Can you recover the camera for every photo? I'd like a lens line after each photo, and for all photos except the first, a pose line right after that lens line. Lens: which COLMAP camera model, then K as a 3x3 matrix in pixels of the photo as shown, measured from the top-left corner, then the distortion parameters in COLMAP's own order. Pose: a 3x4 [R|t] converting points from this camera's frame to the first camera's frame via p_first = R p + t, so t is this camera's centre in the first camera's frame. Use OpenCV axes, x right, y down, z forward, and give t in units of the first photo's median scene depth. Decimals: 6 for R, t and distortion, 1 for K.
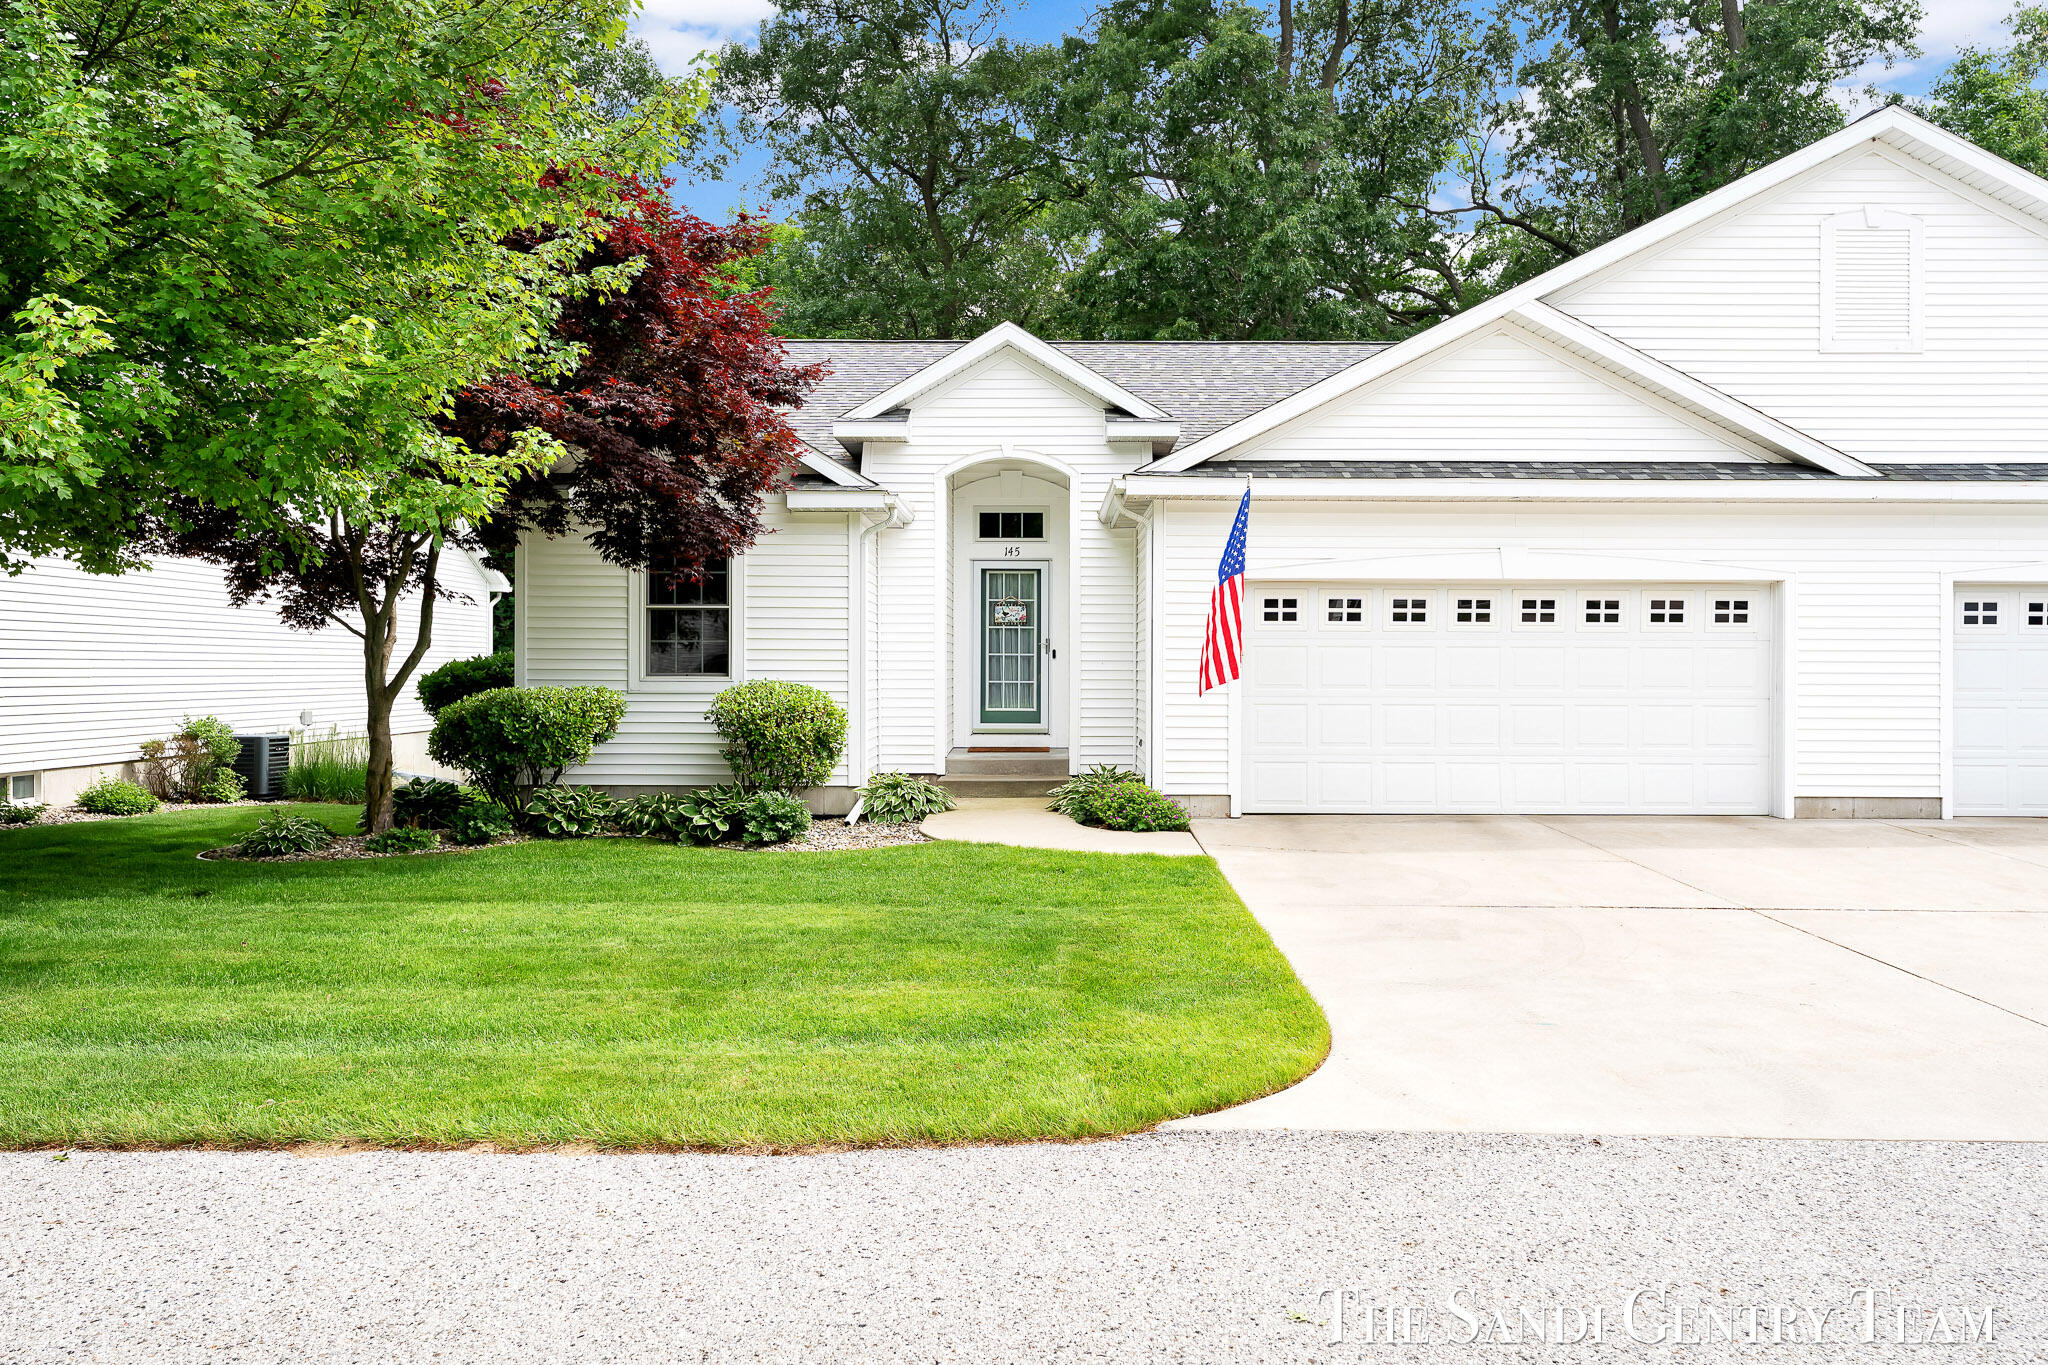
lens RADIAL K [[1379.1, 0, 1032.0], [0, 1379.1, 674.0], [0, 0, 1]] dist [0.007711, -0.006323]
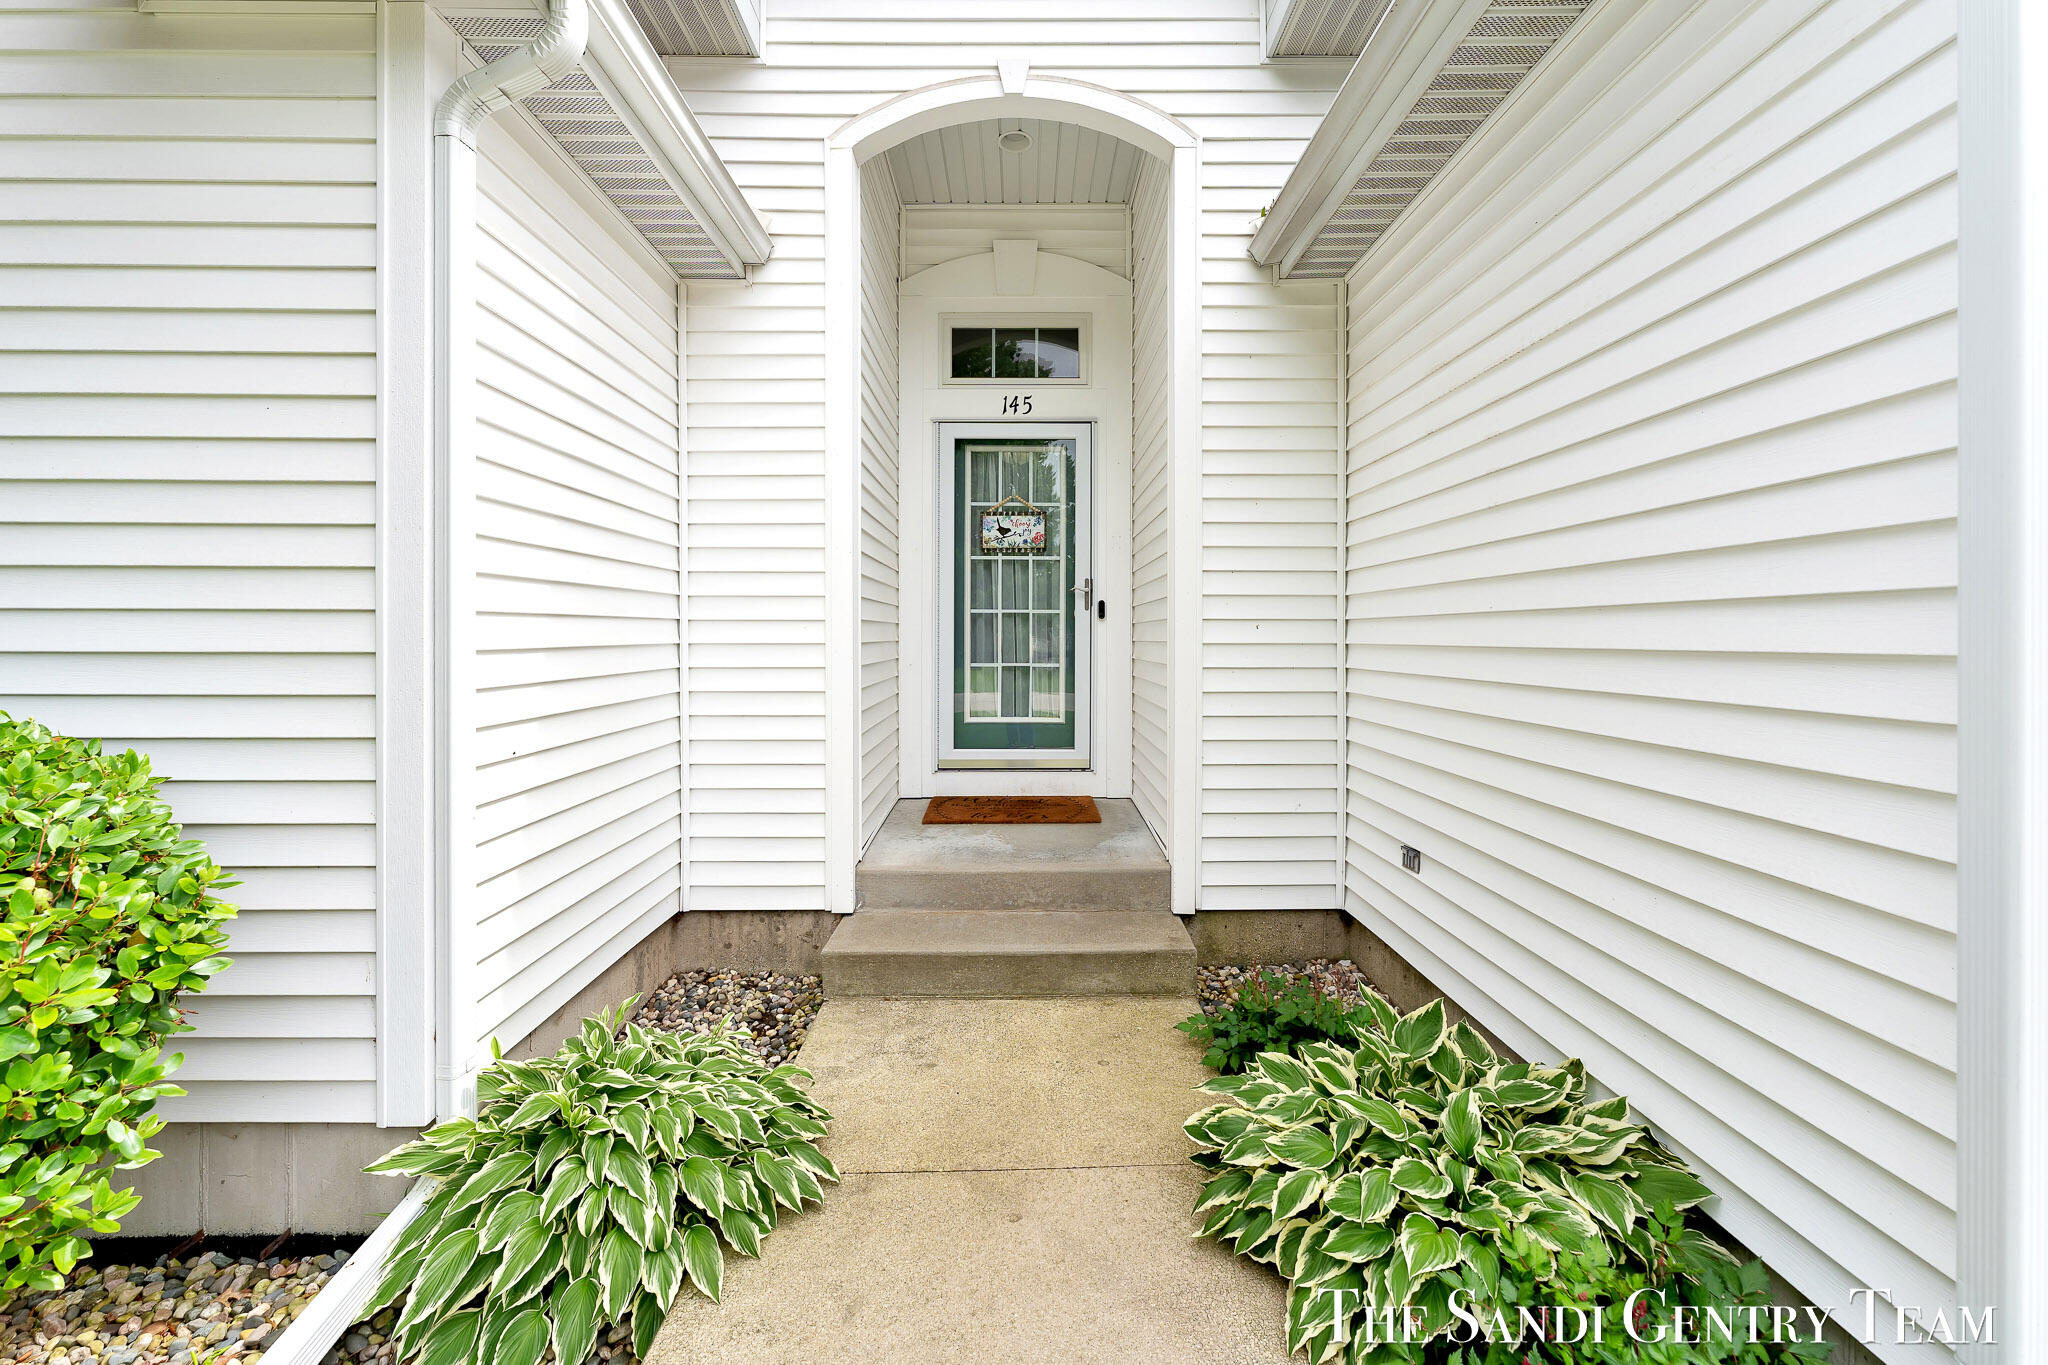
lens RADIAL K [[829.8, 0, 1015.0], [0, 829.8, 645.2], [0, 0, 1]] dist [-0.002481, -0.000513]
pose [[0.999981, -0.002366, 0.005751, -0.022144], [0.002326, 0.999973, 0.007007, -0.005089], [-0.005768, -0.006993, 0.999959, 0.914719]]
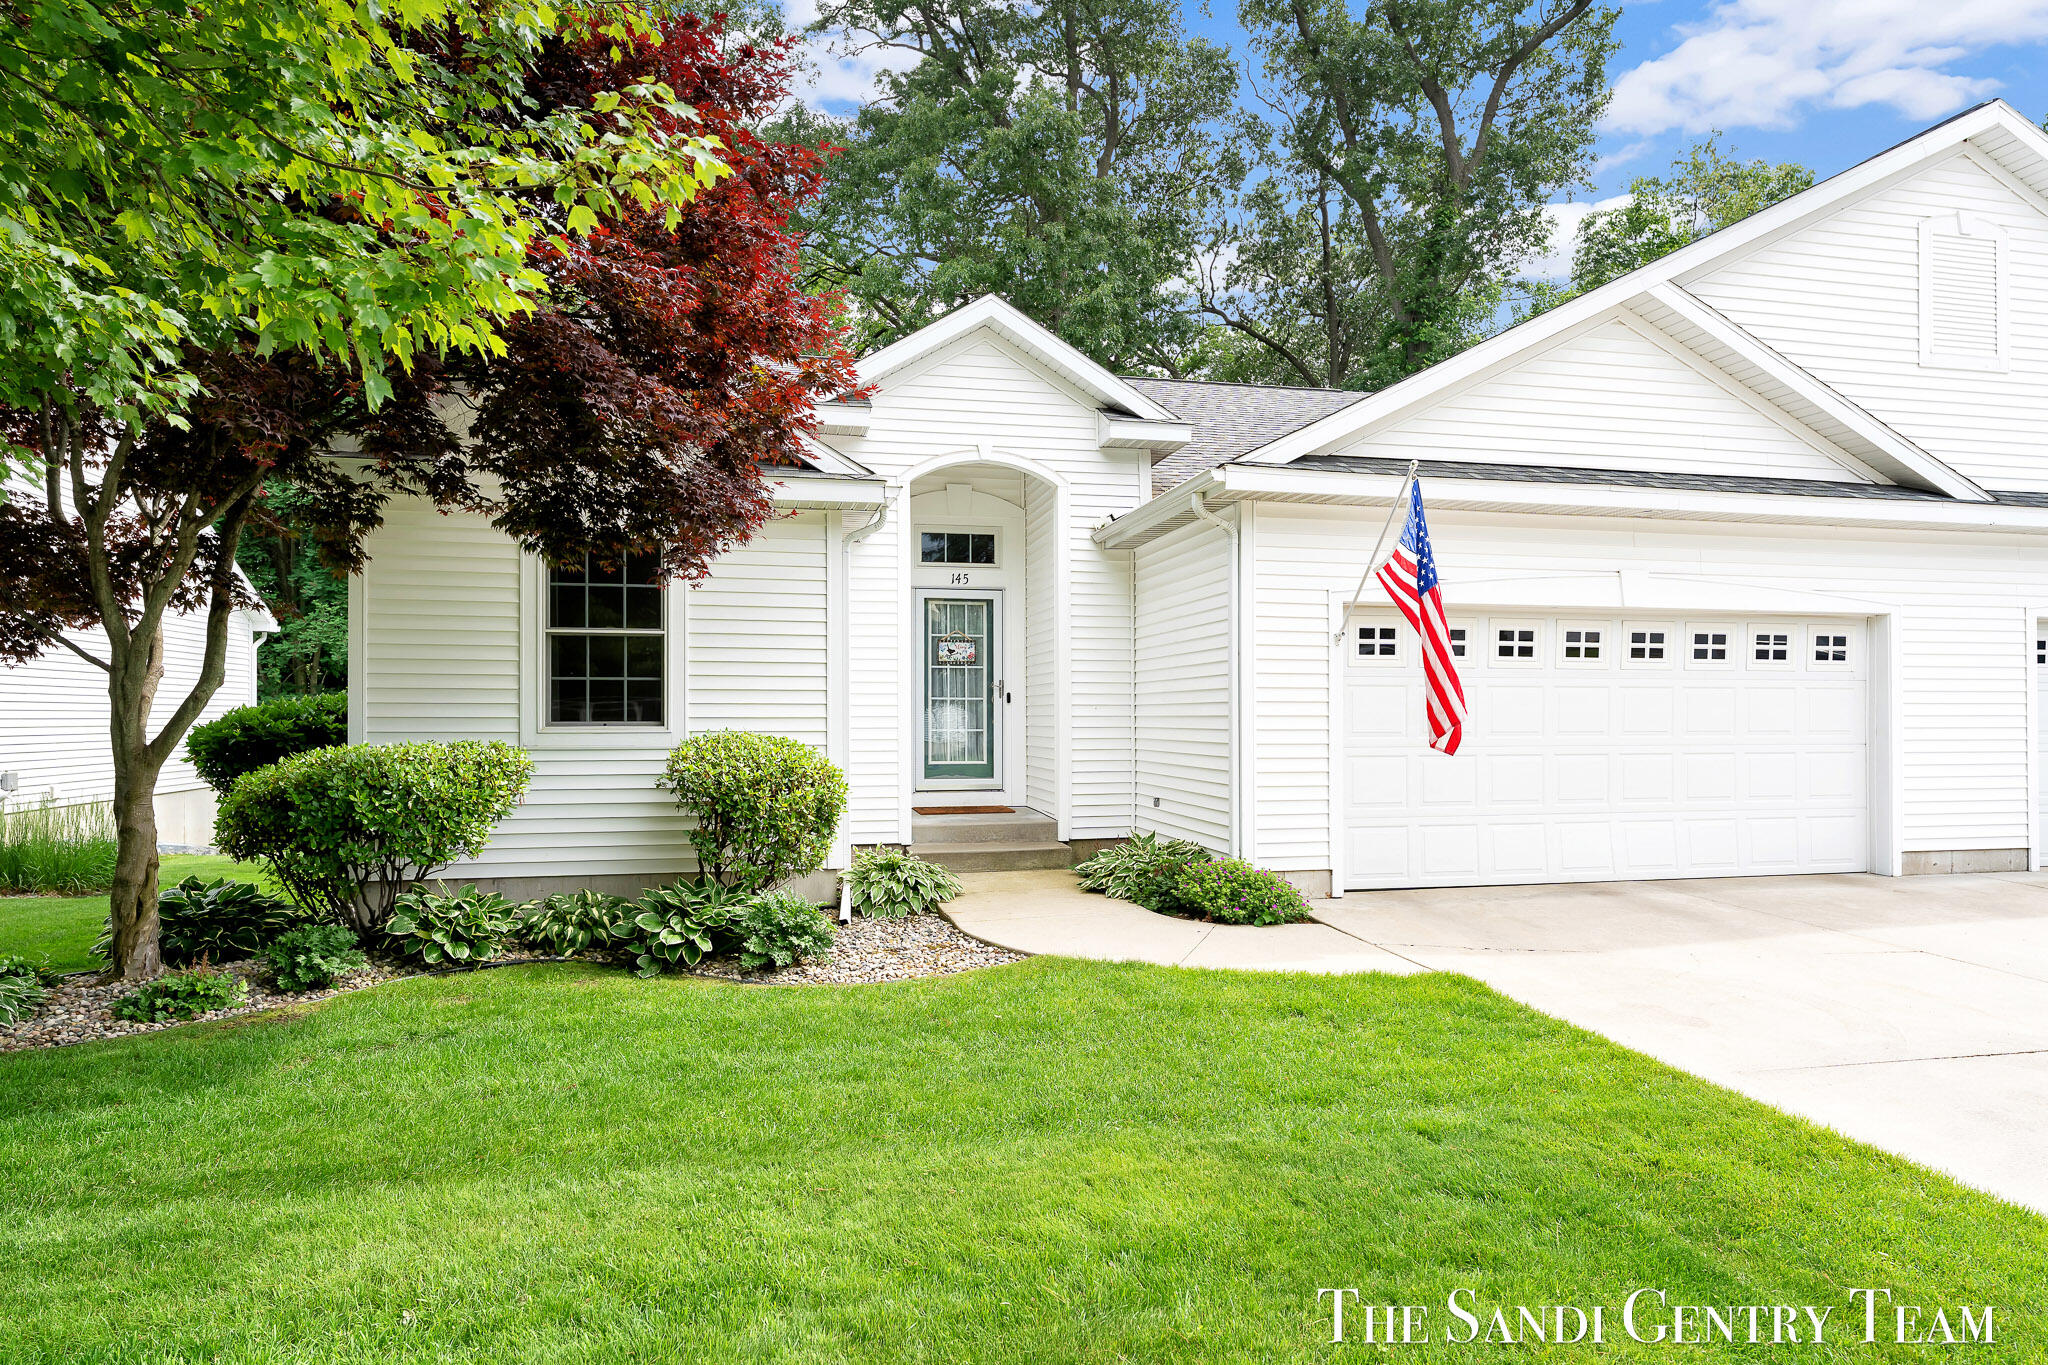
lens RADIAL K [[1165.5, 0, 1001.3], [0, 1165.5, 712.4], [0, 0, 1]] dist [0.000529, 0.001677]
pose [[0.976430, -0.003287, 0.215808, -0.191264], [0.004959, 0.999962, -0.007209, -0.000209], [-0.215776, 0.008109, 0.976409, 0.374085]]
